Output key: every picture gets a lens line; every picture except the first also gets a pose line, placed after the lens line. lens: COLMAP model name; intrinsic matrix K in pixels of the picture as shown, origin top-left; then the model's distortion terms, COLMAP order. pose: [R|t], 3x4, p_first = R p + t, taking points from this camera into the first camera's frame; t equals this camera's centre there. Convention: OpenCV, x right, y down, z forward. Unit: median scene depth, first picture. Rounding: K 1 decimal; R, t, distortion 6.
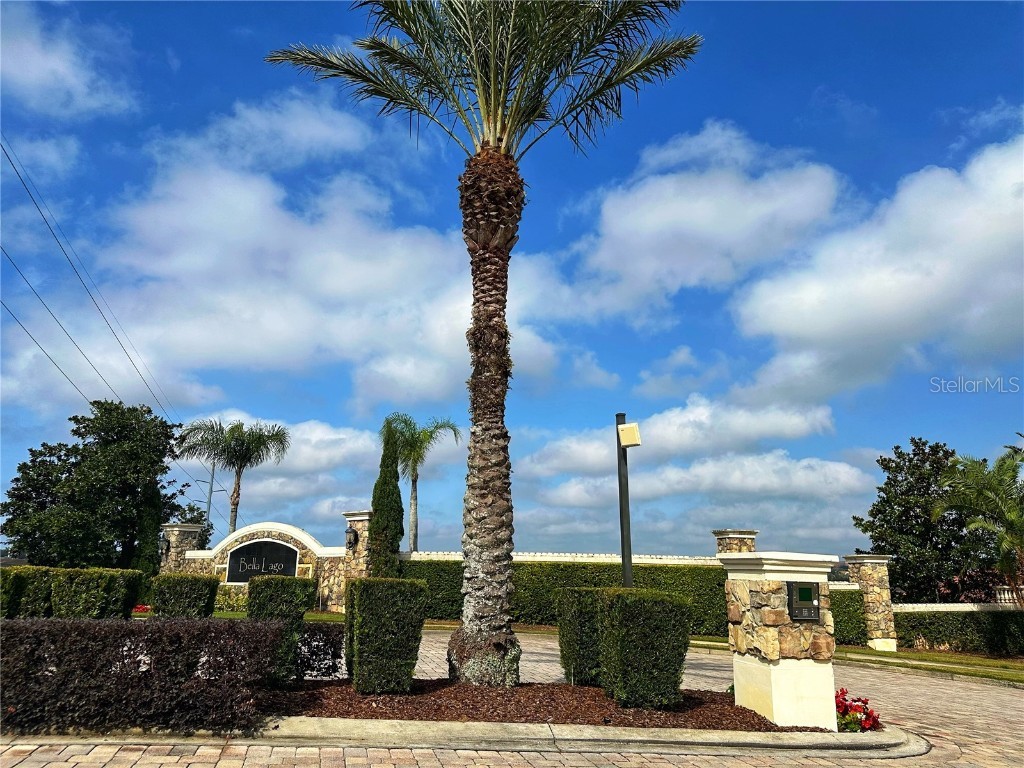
lens RADIAL K [[714.6, 0, 516.2], [0, 714.6, 381.8], [0, 0, 1]] dist [0.159723, -0.314084]
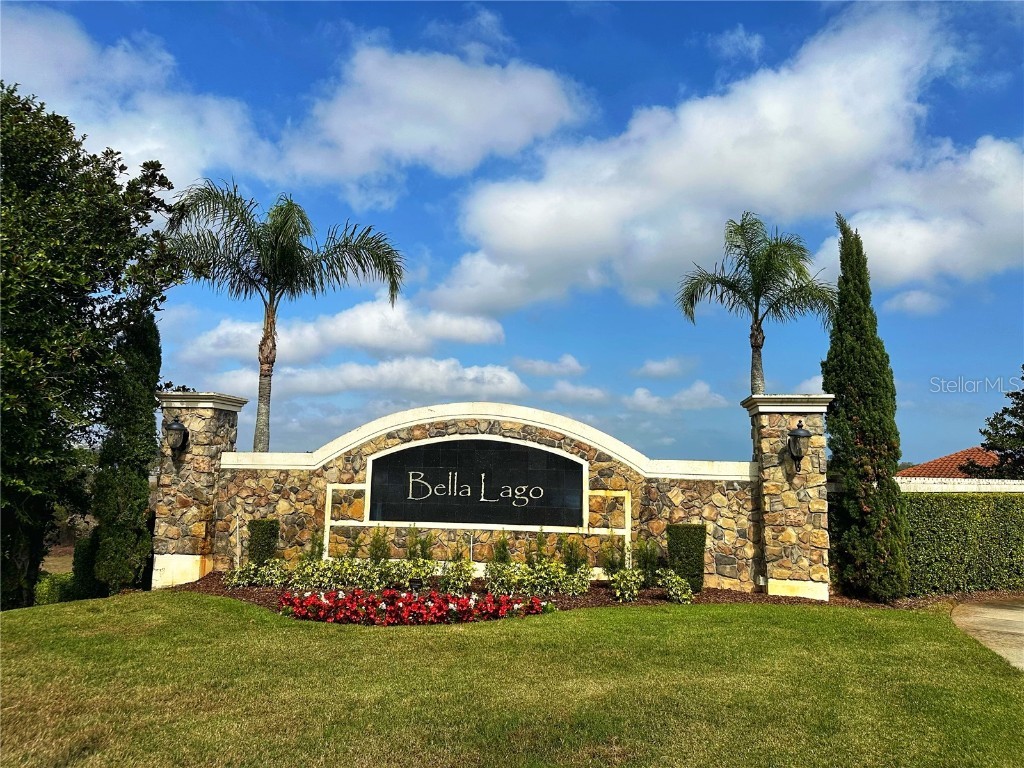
lens RADIAL K [[714.6, 0, 516.2], [0, 714.6, 381.8], [0, 0, 1]] dist [0.159723, -0.314084]
pose [[0.896739, 0.066113, 0.437593, -0.520559], [-0.127954, 0.985281, 0.113351, 0.118562], [-0.423658, -0.157638, 0.892000, 0.547656]]
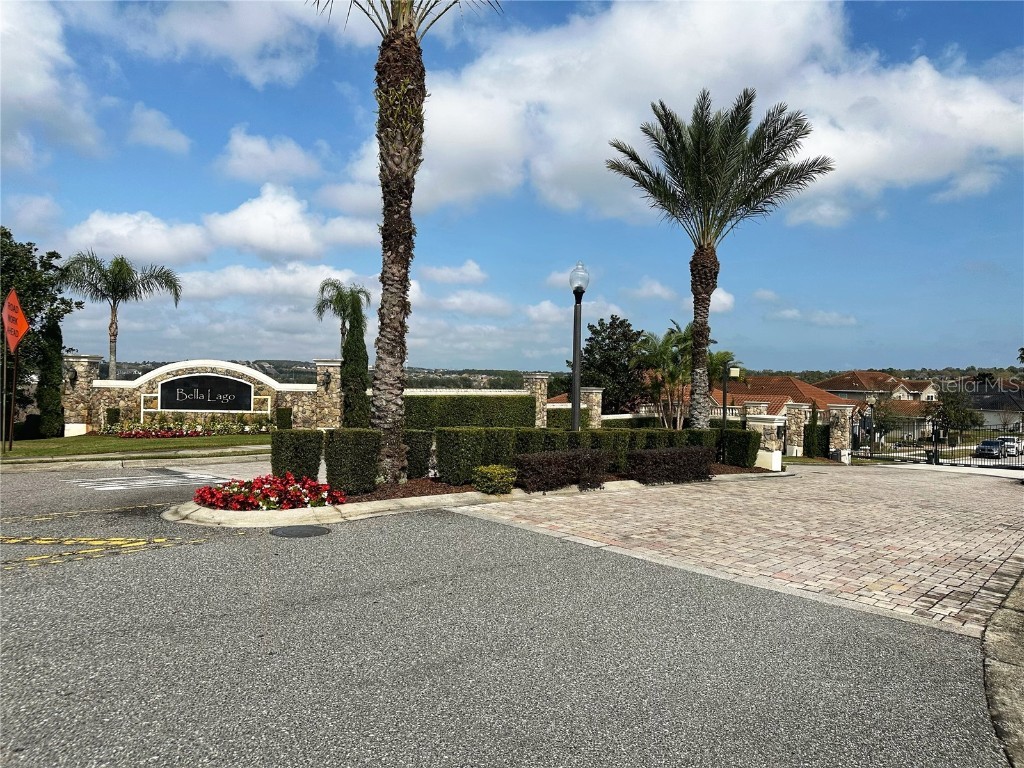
lens RADIAL K [[707.9, 0, 512.0], [0, 707.9, 384.0], [0, 0, 1]] dist [0.109561, -0.162113]
pose [[0.825874, 0.004835, 0.563835, -0.574184], [-0.156027, 0.962877, 0.220282, -0.095747], [-0.541838, -0.269899, 0.795969, -0.182253]]
